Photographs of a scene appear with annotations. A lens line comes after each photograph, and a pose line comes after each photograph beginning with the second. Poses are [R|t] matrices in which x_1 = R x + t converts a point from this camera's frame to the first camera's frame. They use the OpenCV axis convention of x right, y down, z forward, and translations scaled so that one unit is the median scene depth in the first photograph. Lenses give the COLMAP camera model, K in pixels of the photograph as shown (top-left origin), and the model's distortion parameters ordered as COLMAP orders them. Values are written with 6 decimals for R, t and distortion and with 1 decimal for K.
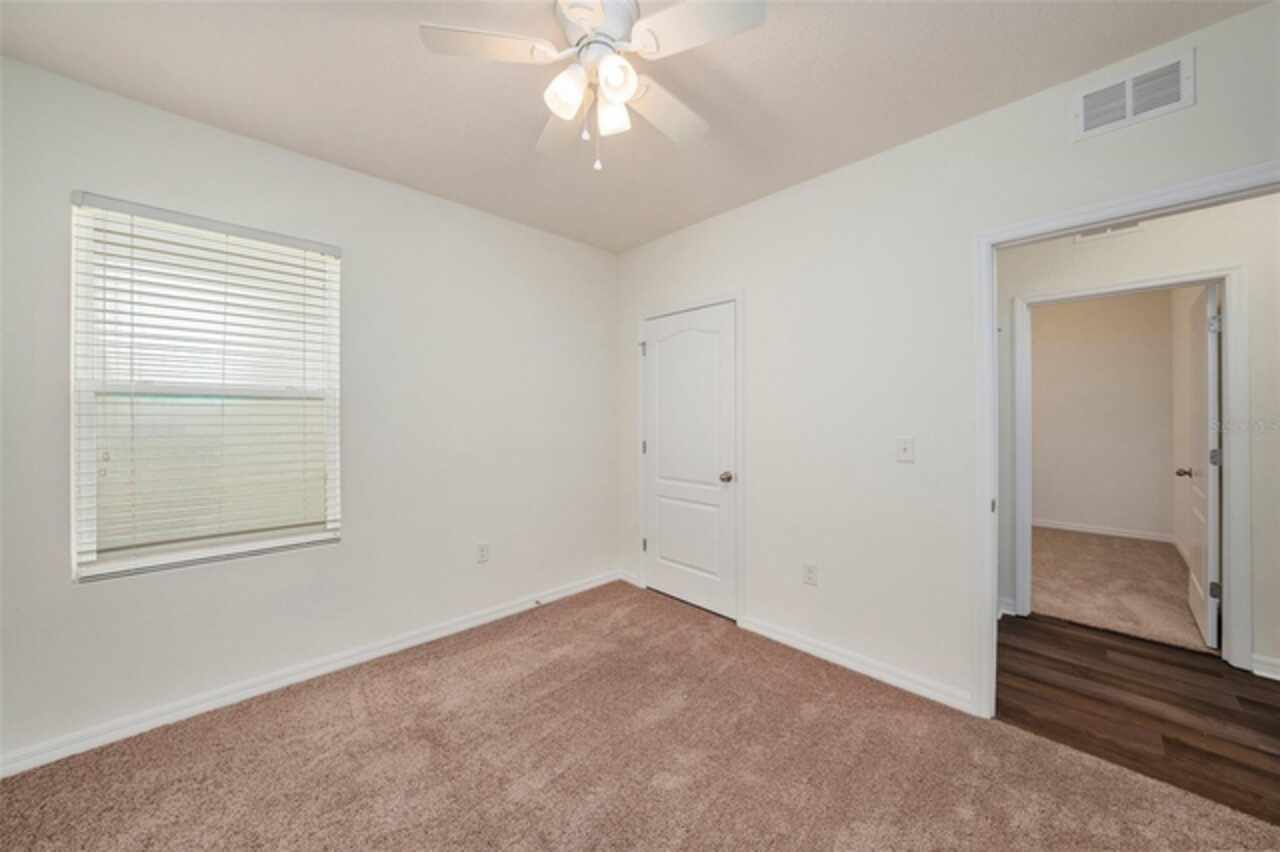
lens RADIAL K [[443.5, 0, 643.1], [0, 443.5, 417.6], [0, 0, 1]] dist [0.000286, 0.000127]
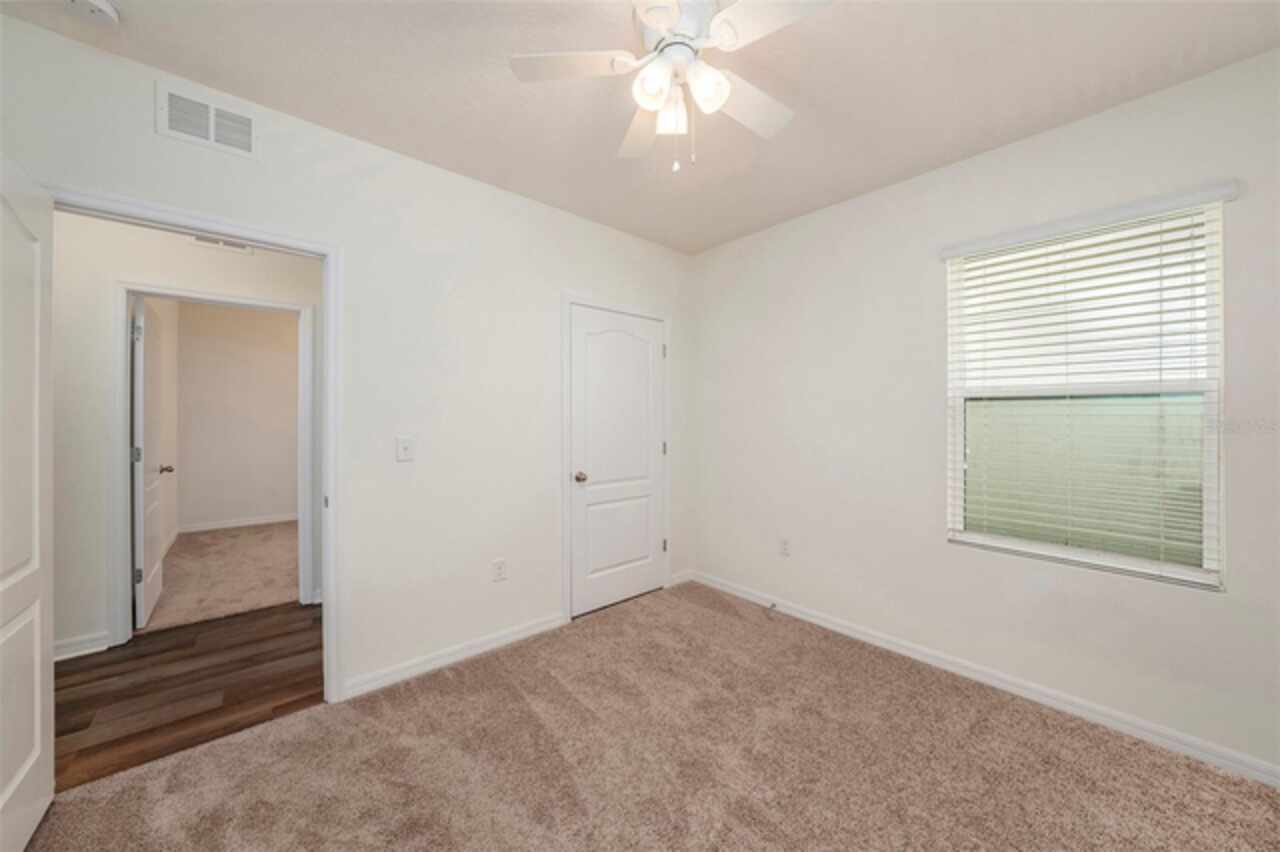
lens RADIAL K [[443.5, 0, 643.1], [0, 443.5, 417.6], [0, 0, 1]] dist [0.000286, 0.000127]
pose [[-0.050115, 0.000437, -0.998743, 0.933572], [-0.000611, 1.000000, 0.000468, -0.002666], [0.998743, 0.000633, -0.050115, 0.929529]]
